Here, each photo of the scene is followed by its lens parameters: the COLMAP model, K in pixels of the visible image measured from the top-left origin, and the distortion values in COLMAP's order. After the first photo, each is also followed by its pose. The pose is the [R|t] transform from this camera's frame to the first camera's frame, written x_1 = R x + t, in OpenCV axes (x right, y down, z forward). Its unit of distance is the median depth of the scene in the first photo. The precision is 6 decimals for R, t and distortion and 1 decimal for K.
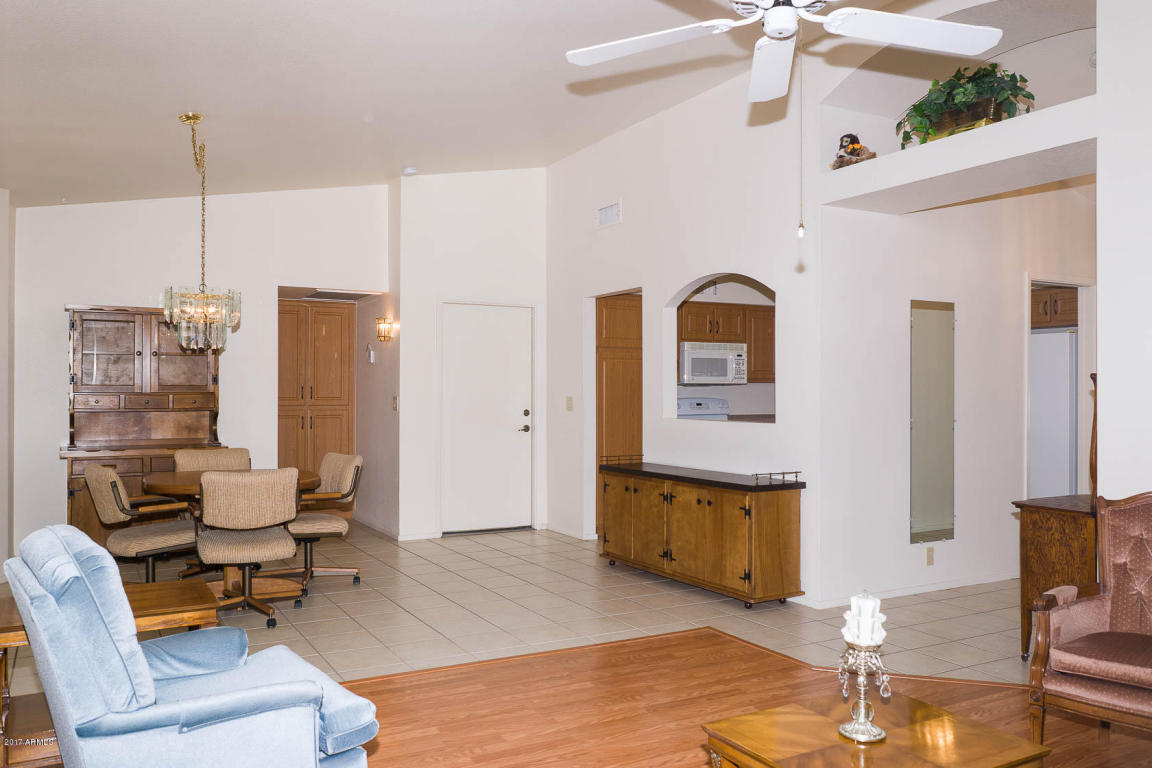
lens RADIAL K [[898.4, 0, 576.0], [0, 898.4, 384.0], [0, 0, 1]] dist [0.002307, 0.001638]
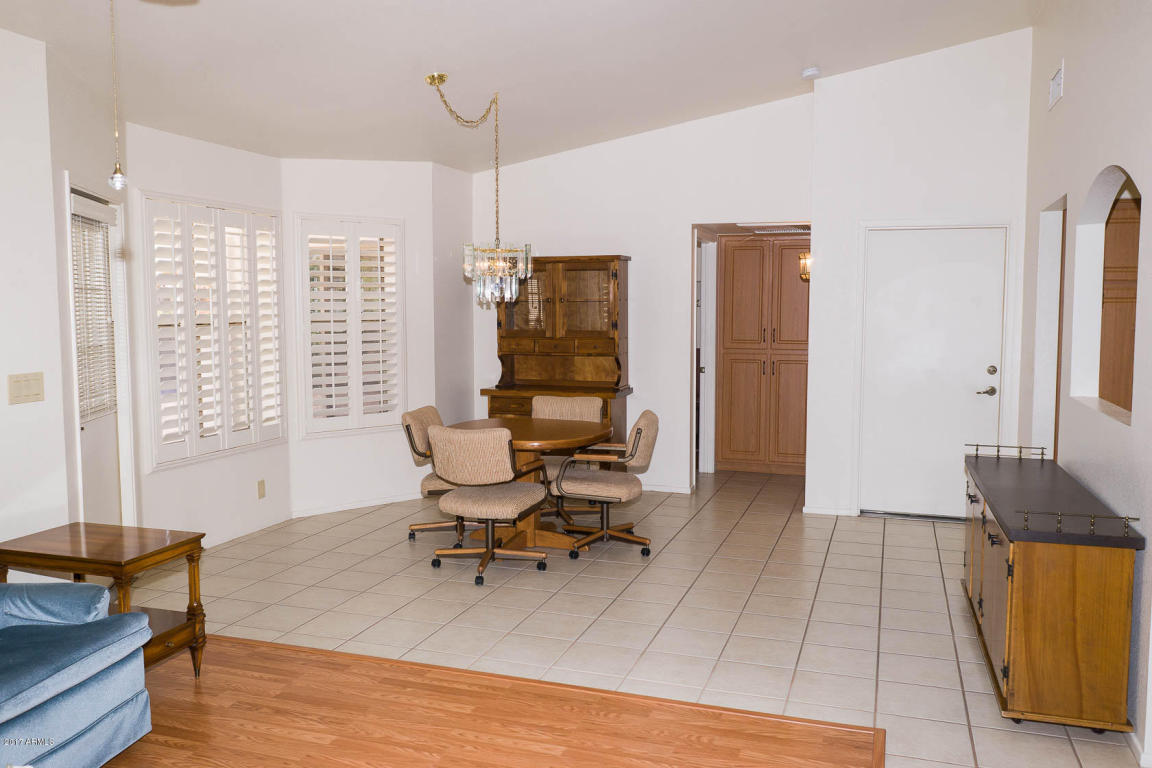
lens RADIAL K [[925.7, 0, 597.9], [0, 925.7, 382.5], [0, 0, 1]] dist [-0.002722, 0.006613]
pose [[0.681198, 0.060819, -0.729569, 0.445937], [0.002870, 0.996314, 0.085735, -0.038592], [0.732094, -0.060496, 0.678512, 0.369873]]
